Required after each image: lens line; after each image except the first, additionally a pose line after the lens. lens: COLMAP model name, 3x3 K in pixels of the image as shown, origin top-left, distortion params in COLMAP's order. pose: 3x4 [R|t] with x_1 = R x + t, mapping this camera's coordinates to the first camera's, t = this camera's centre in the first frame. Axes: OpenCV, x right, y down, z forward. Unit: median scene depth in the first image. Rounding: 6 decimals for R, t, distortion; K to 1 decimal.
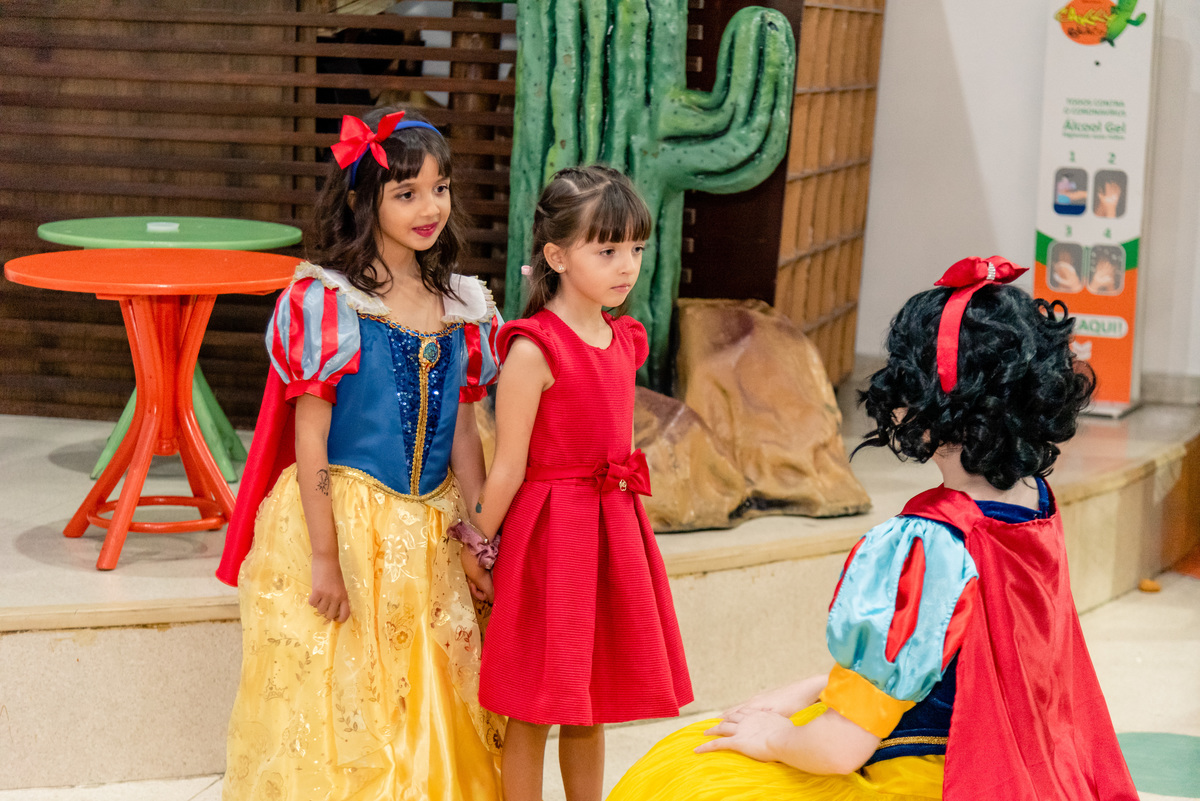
lens RADIAL K [[2587.3, 0, 600.0], [0, 2587.3, 400.5], [0, 0, 1]] dist [0.030536, 0.042227]
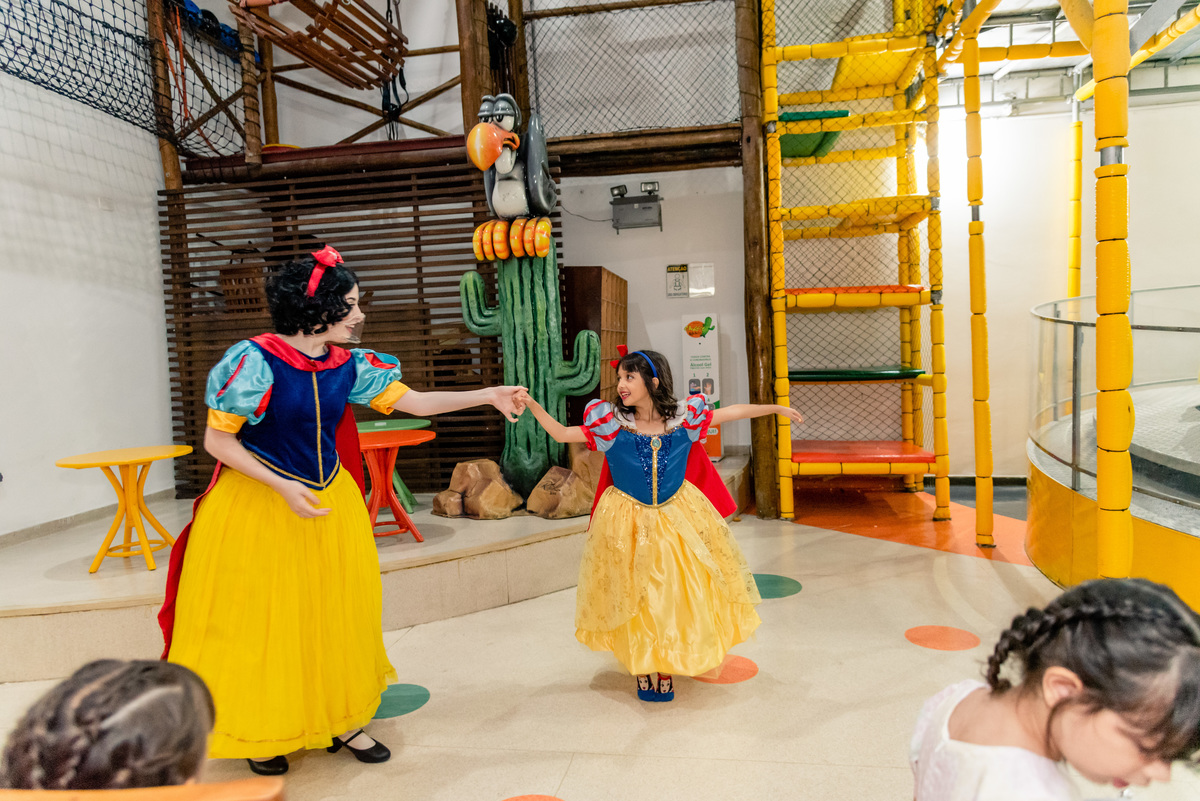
lens RADIAL K [[793.5, 0, 600.0], [0, 793.5, 400.5], [0, 0, 1]] dist [0.001977, 0.000055]
pose [[0.993459, -0.081119, 0.080365, -0.000648], [0.087452, 0.993055, -0.078697, -0.004100], [-0.073423, 0.085210, 0.993654, 0.131369]]
